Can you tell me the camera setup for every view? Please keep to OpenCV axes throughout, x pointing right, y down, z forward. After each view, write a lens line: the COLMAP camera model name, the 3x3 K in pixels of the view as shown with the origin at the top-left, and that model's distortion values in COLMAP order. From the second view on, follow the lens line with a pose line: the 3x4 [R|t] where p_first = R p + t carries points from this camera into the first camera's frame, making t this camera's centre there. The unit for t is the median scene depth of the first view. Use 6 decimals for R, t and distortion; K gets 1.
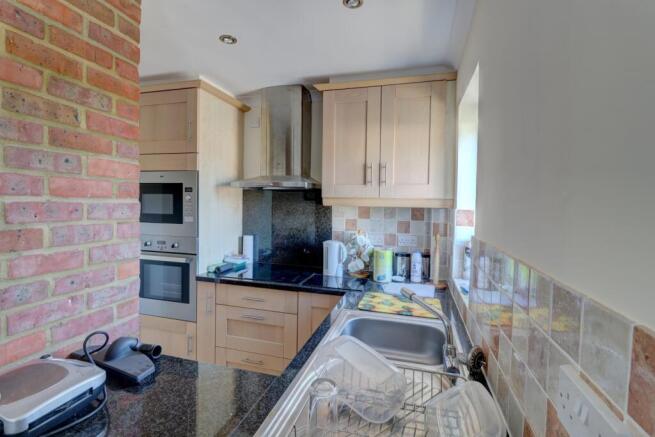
lens RADIAL K [[302.4, 0, 329.3], [0, 302.4, 211.9], [0, 0, 1]] dist [0.002413, -0.012217]
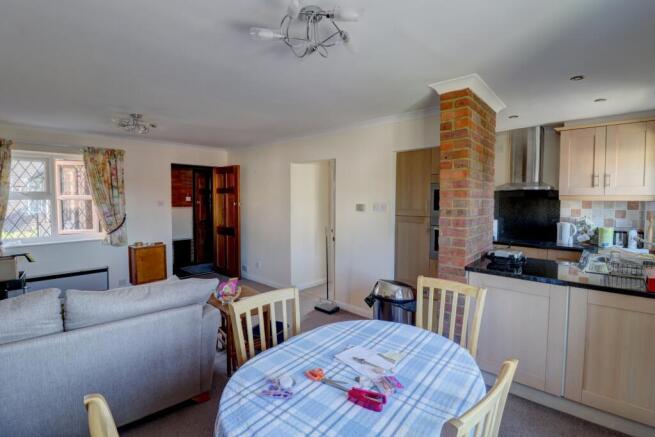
lens RADIAL K [[302.4, 0, 329.3], [0, 302.4, 211.9], [0, 0, 1]] dist [0.002413, -0.012217]
pose [[0.901645, 0.002007, -0.432472, -0.440952], [0.000152, 0.999988, 0.004958, 0.033572], [0.432477, -0.004536, 0.901634, -1.026794]]
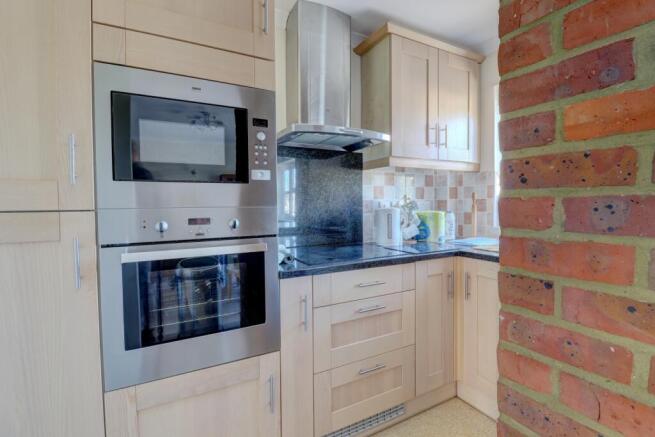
lens RADIAL K [[302.4, 0, 329.3], [0, 302.4, 211.9], [0, 0, 1]] dist [0.002413, -0.012217]
pose [[0.720147, -0.044313, 0.692405, -0.760124], [0.040517, 0.998941, 0.021790, 0.085086], [-0.692638, 0.012363, 0.721180, 0.494913]]
